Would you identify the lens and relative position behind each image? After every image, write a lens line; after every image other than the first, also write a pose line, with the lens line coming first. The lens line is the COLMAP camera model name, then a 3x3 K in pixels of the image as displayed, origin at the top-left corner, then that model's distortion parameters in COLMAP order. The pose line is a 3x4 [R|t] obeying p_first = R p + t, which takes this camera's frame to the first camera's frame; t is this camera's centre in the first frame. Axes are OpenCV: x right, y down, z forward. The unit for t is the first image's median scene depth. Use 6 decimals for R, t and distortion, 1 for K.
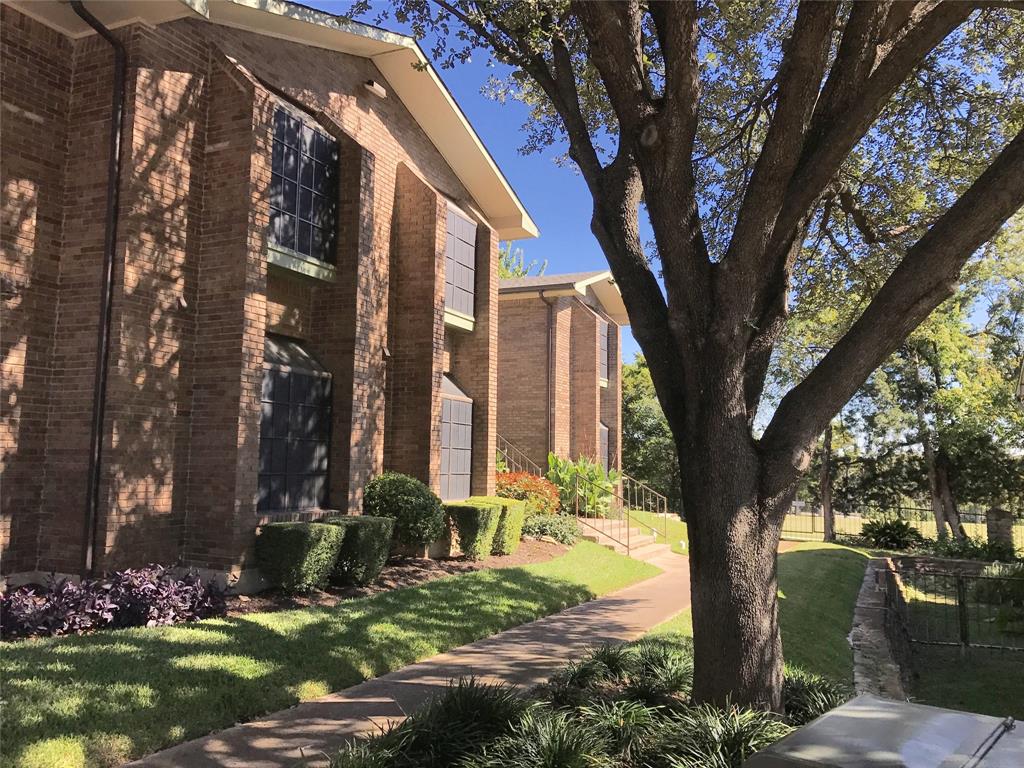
lens RADIAL K [[855.1, 0, 512.0], [0, 855.1, 384.0], [0, 0, 1]] dist [0.035888, -0.001306]
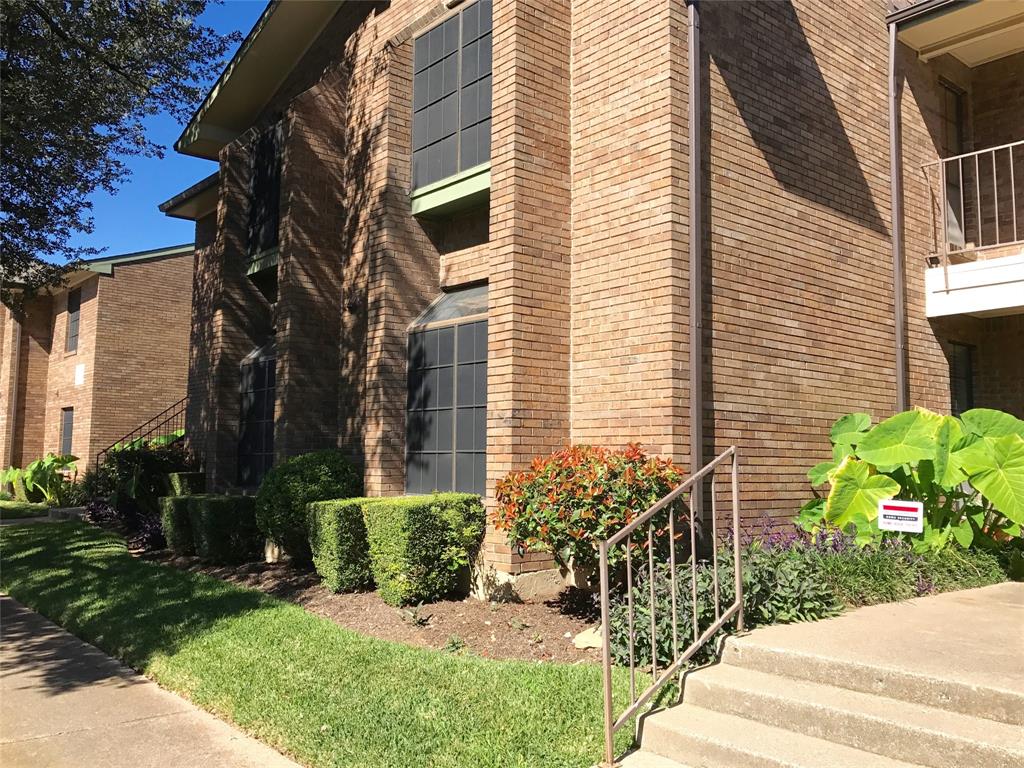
lens RADIAL K [[855.1, 0, 512.0], [0, 855.1, 384.0], [0, 0, 1]] dist [0.035888, -0.001306]
pose [[-0.409338, -0.100979, -0.906778, 0.478902], [0.082063, 0.985753, -0.146819, 0.159768], [0.908685, -0.134512, -0.395220, 1.373603]]
